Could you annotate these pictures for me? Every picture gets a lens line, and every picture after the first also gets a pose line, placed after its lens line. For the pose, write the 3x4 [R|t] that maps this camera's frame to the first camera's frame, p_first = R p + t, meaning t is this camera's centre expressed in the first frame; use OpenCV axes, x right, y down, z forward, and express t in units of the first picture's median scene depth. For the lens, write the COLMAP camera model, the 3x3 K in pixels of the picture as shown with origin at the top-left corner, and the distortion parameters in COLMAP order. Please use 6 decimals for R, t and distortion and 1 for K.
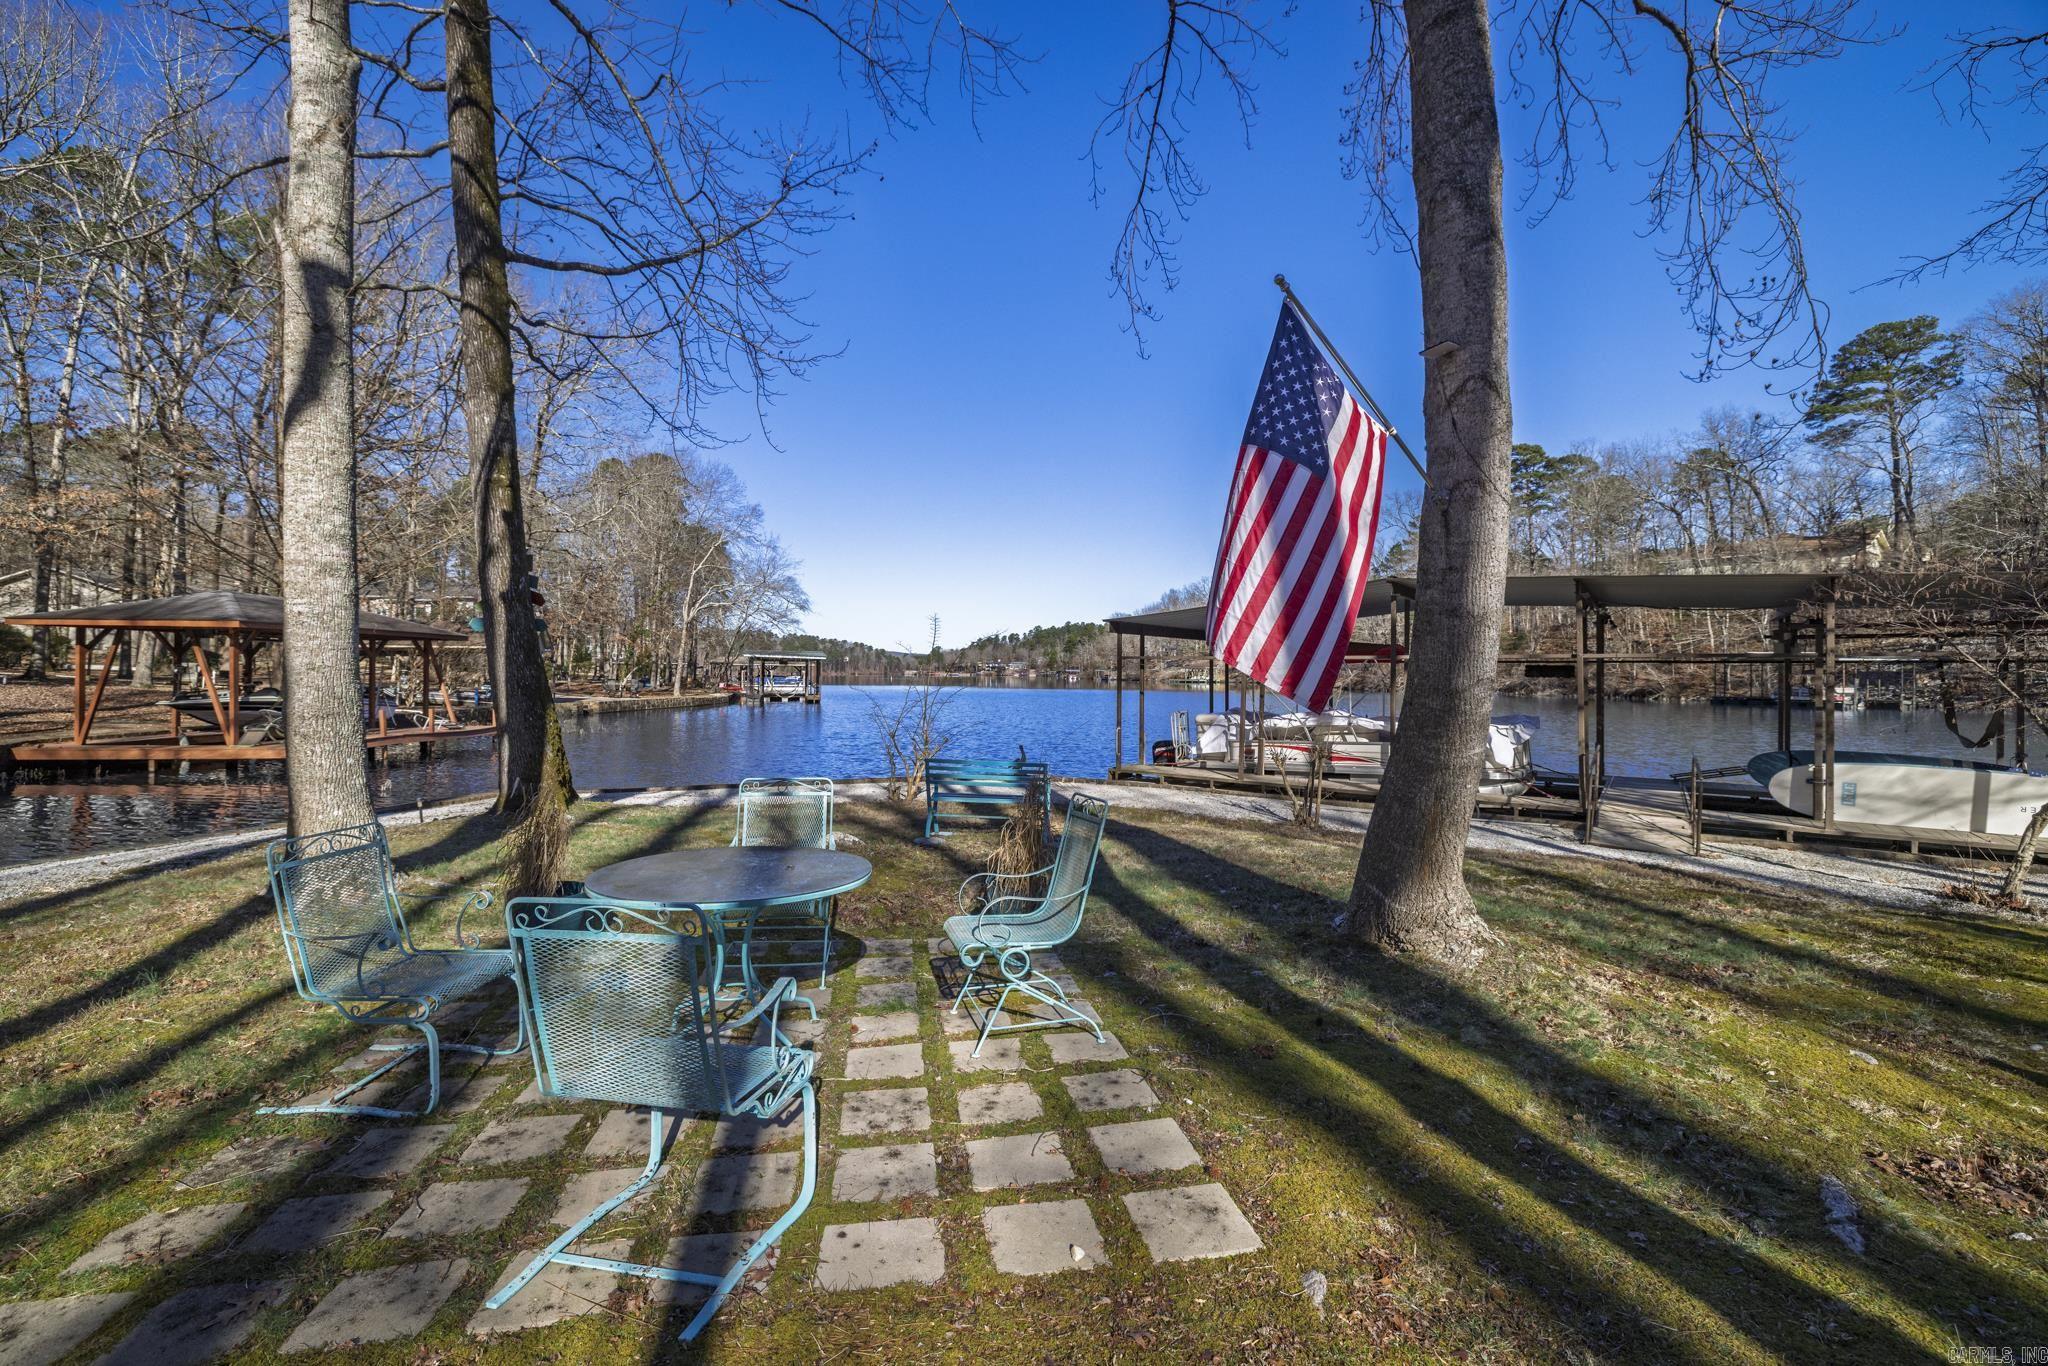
lens RADIAL K [[865.6, 0, 992.7], [0, 865.6, 688.1], [0, 0, 1]] dist [0.002144, -0.000009]
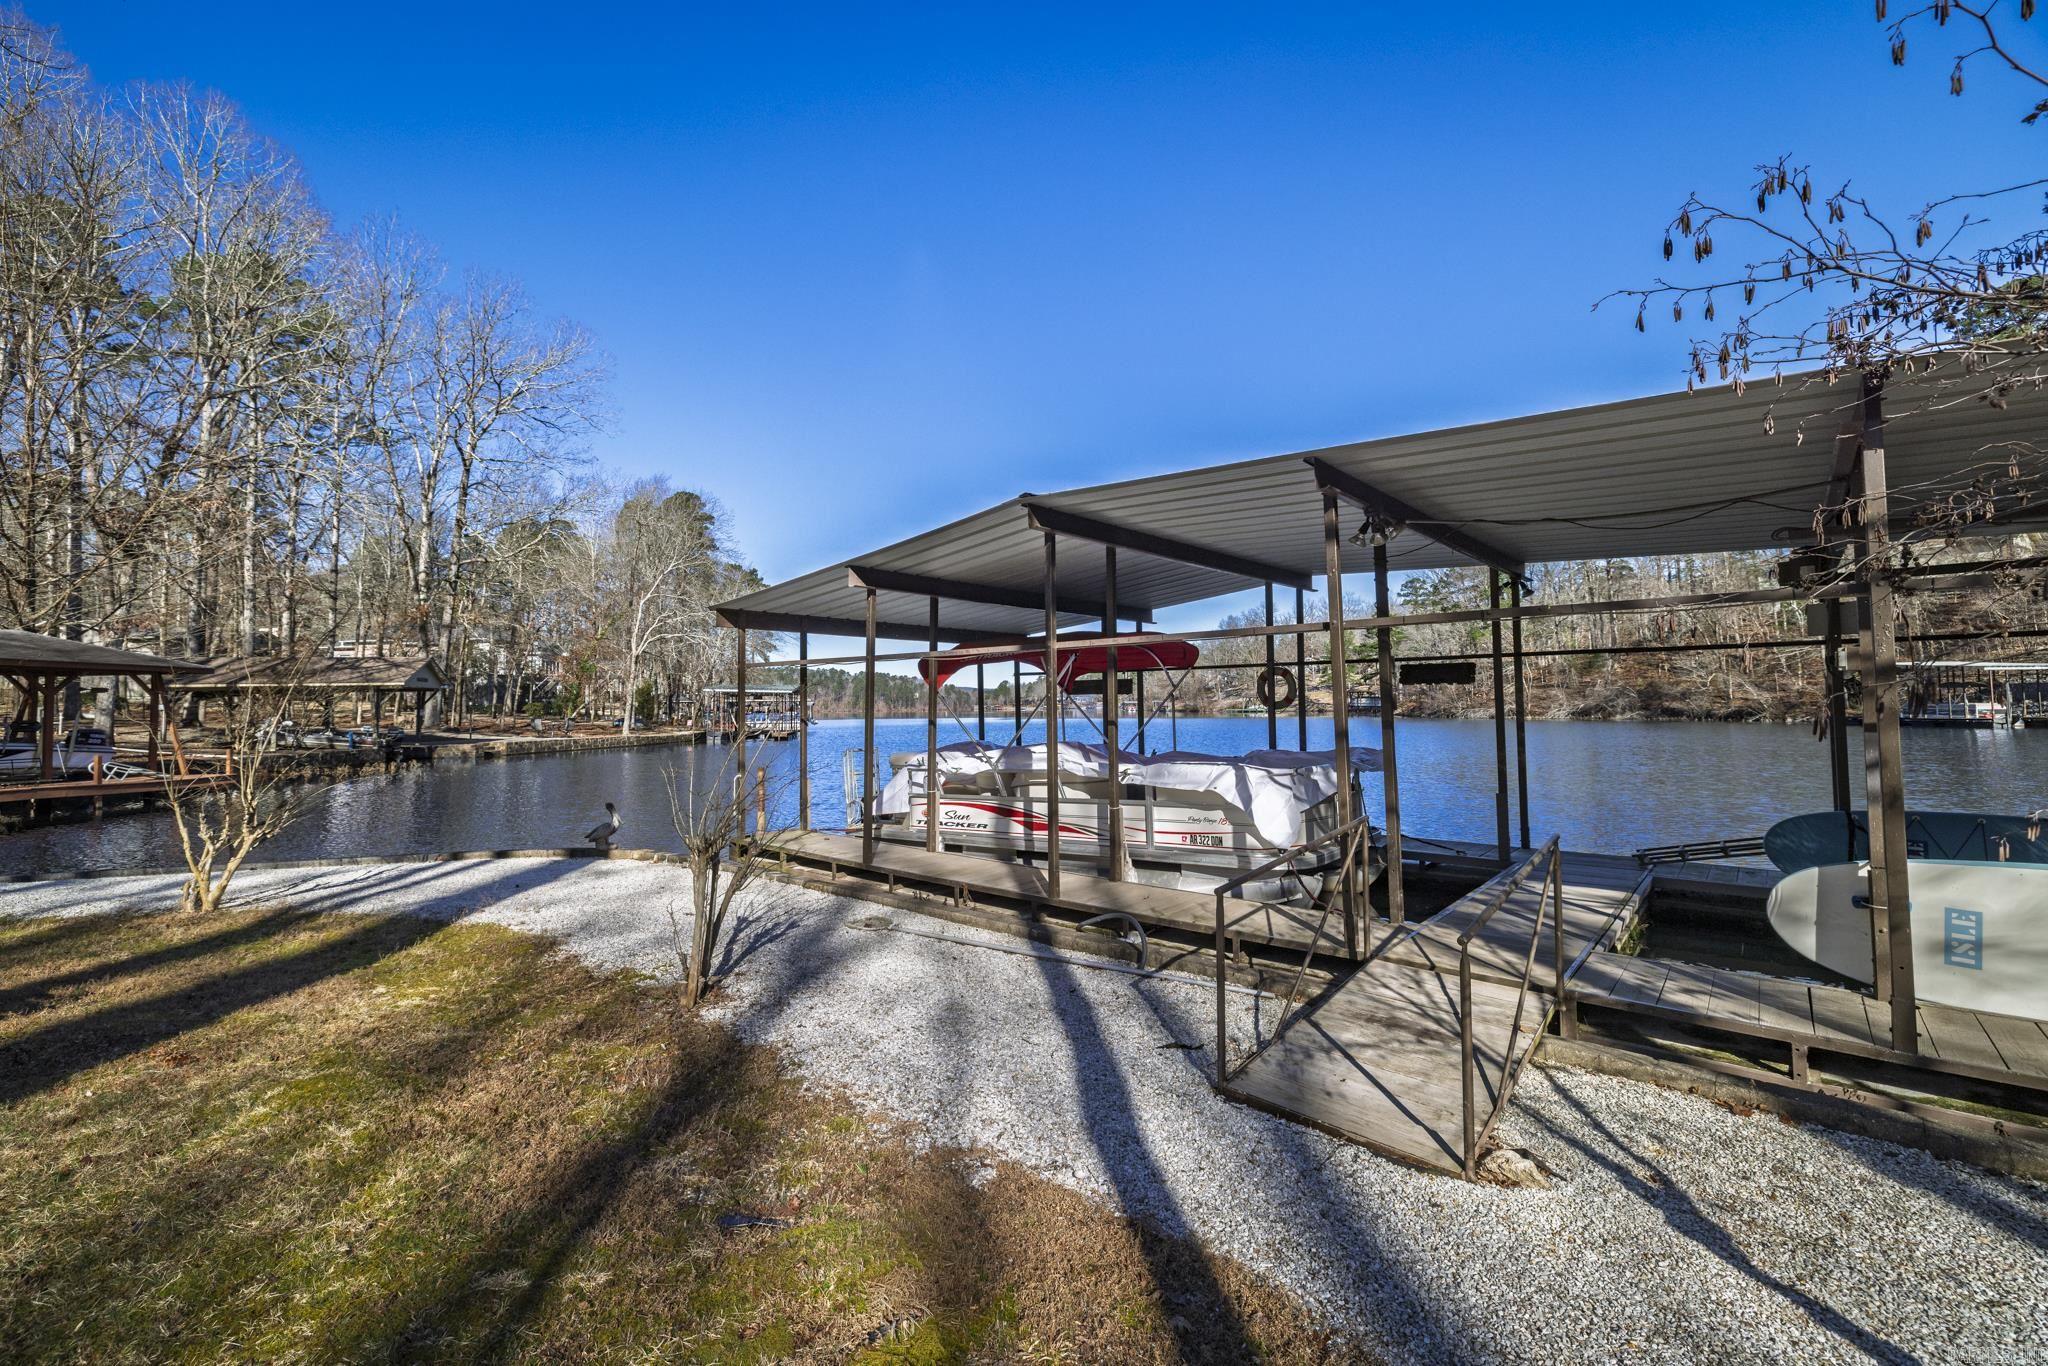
lens RADIAL K [[865.6, 0, 992.7], [0, 865.6, 688.1], [0, 0, 1]] dist [0.002144, -0.000009]
pose [[0.996428, -0.019964, -0.082055, 0.110551], [0.016716, 0.999056, -0.040086, 0.002853], [0.082777, 0.038572, 0.995821, 0.107168]]
